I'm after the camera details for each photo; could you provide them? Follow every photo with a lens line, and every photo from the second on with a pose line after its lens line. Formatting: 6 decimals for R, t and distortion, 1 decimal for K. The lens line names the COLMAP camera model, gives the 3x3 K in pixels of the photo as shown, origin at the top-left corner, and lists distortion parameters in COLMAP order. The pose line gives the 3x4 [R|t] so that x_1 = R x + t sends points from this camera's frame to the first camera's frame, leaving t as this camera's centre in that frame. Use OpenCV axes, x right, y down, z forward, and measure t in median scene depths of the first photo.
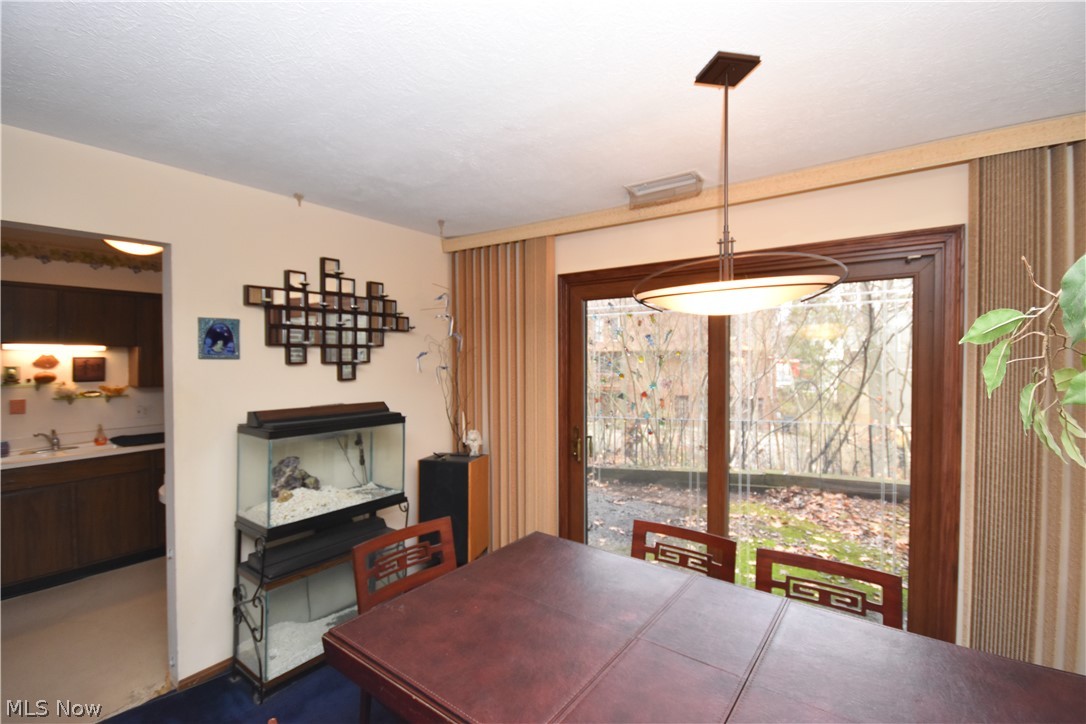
lens RADIAL K [[477.2, 0, 541.2], [0, 477.2, 365.2], [0, 0, 1]] dist [-0.001000, -0.003479]
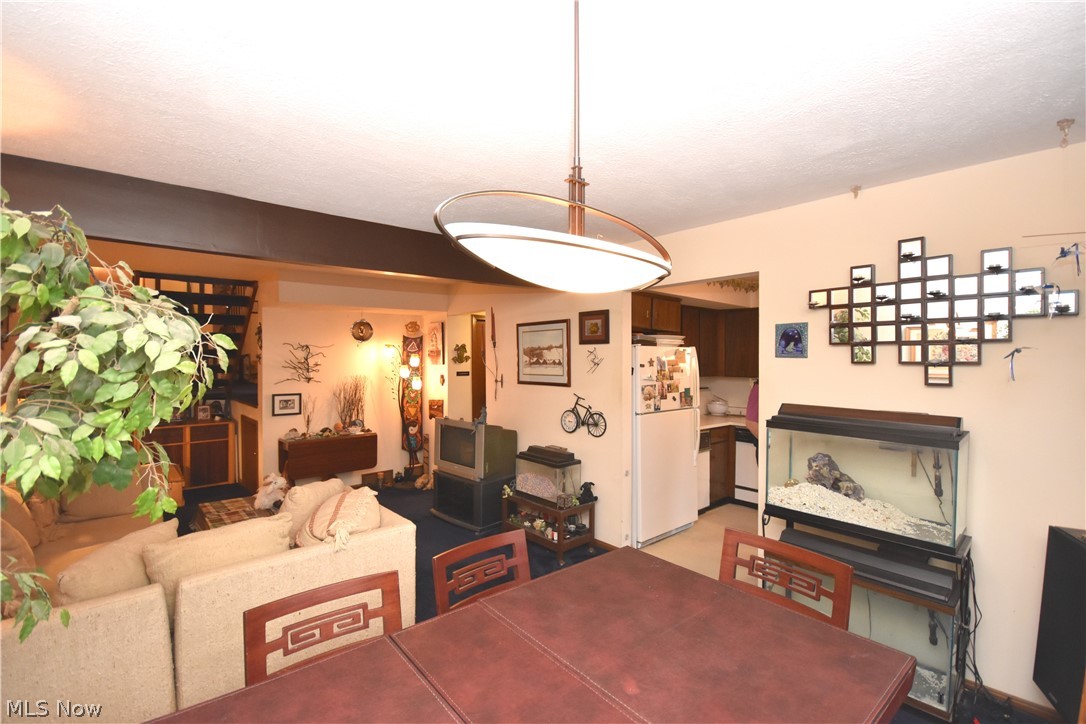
lens RADIAL K [[477.2, 0, 542.1], [0, 477.2, 365.4], [0, 0, 1]] dist [-0.001000, -0.003479]
pose [[-0.216028, 0.019428, -0.976194, 0.485192], [-0.019891, 0.999507, 0.024294, -0.007601], [0.976185, 0.024665, -0.215535, 0.510401]]
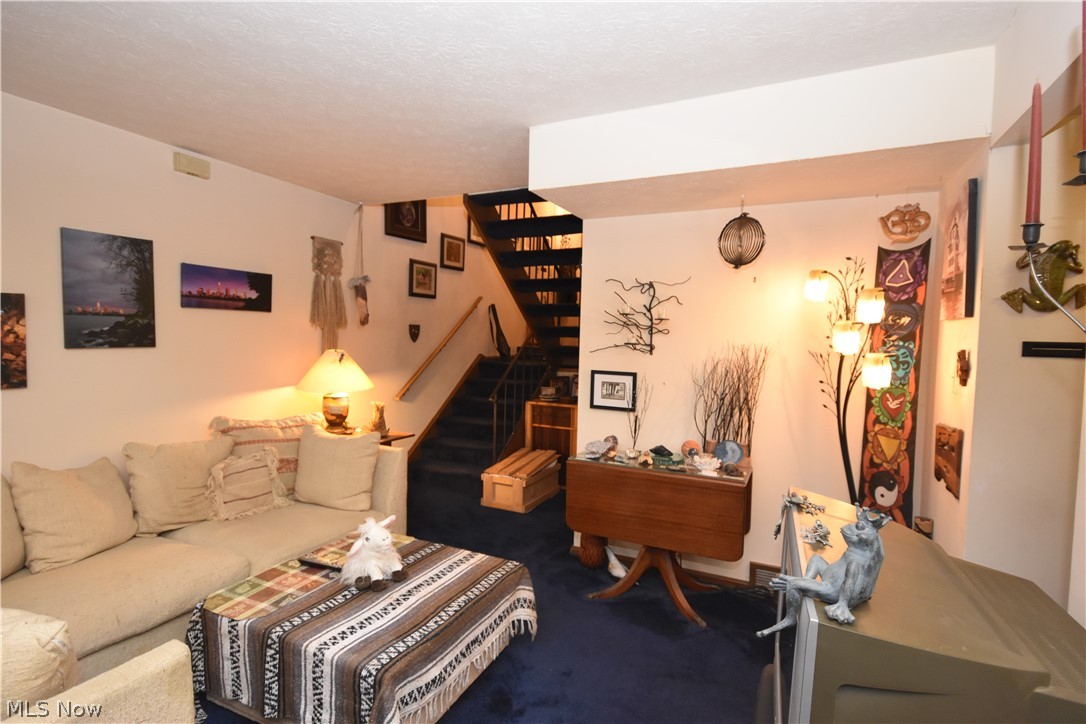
lens RADIAL K [[533.8, 0, 542.2], [0, 533.8, 364.4], [0, 0, 1]] dist [0.007868, 0.000546]
pose [[-0.981858, -0.007979, -0.189452, -0.664477], [-0.022580, 0.996925, 0.075036, 0.063813], [0.188271, 0.077952, -0.979019, 0.263567]]
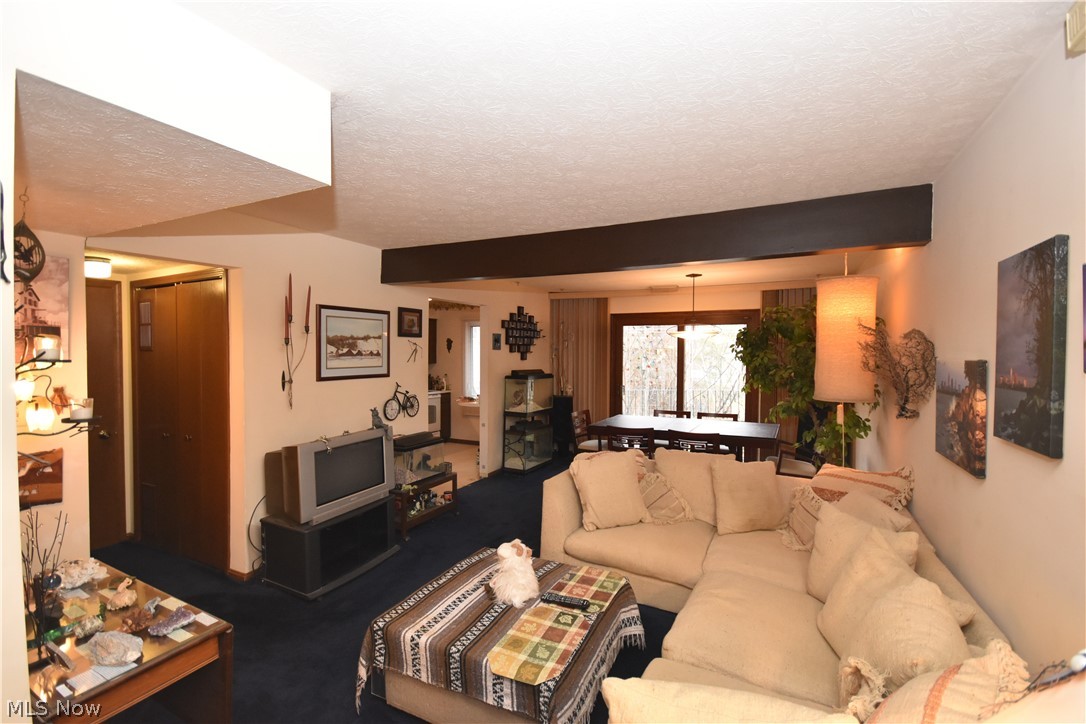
lens RADIAL K [[477.2, 0, 540.6], [0, 477.2, 363.1], [0, 0, 1]] dist [-0.001000, -0.003479]
pose [[0.987579, 0.004398, 0.157064, -0.659513], [-0.004867, 0.999985, 0.002597, 0.039655], [-0.157050, -0.003329, 0.987585, -1.199787]]
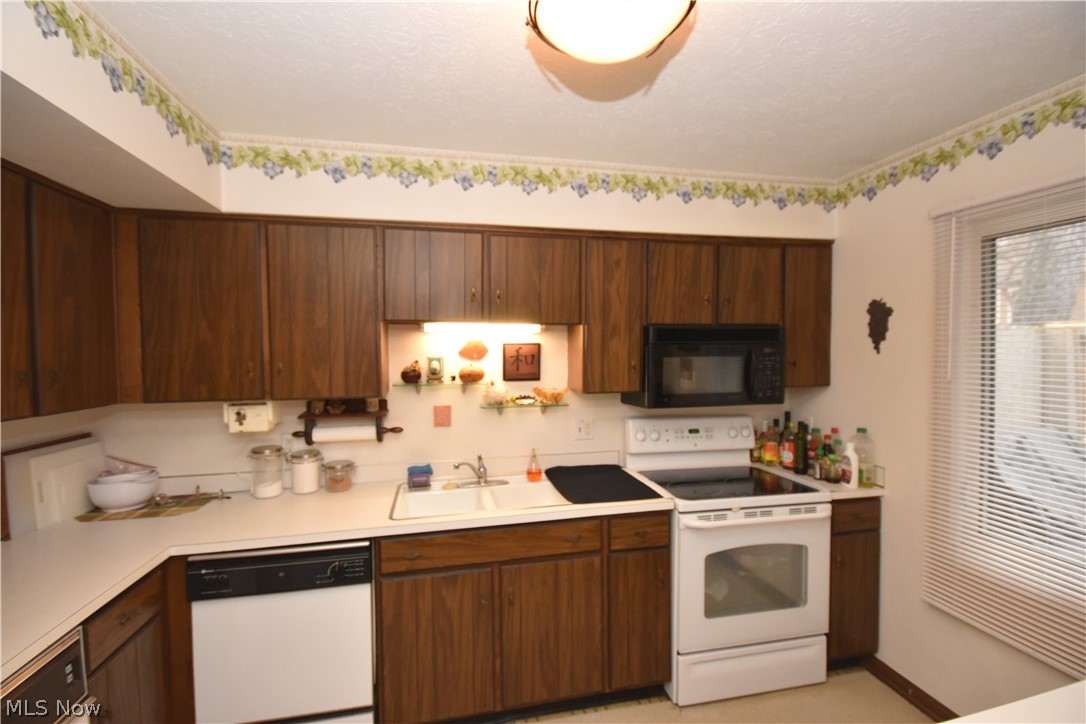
lens RADIAL K [[477.2, 0, 544.6], [0, 477.2, 358.7], [0, 0, 1]] dist [-0.001000, -0.003479]
pose [[0.741482, 0.015581, -0.670792, -0.631074], [-0.007922, 0.999864, 0.014467, -0.006659], [0.670926, -0.005413, 0.741505, 0.690721]]
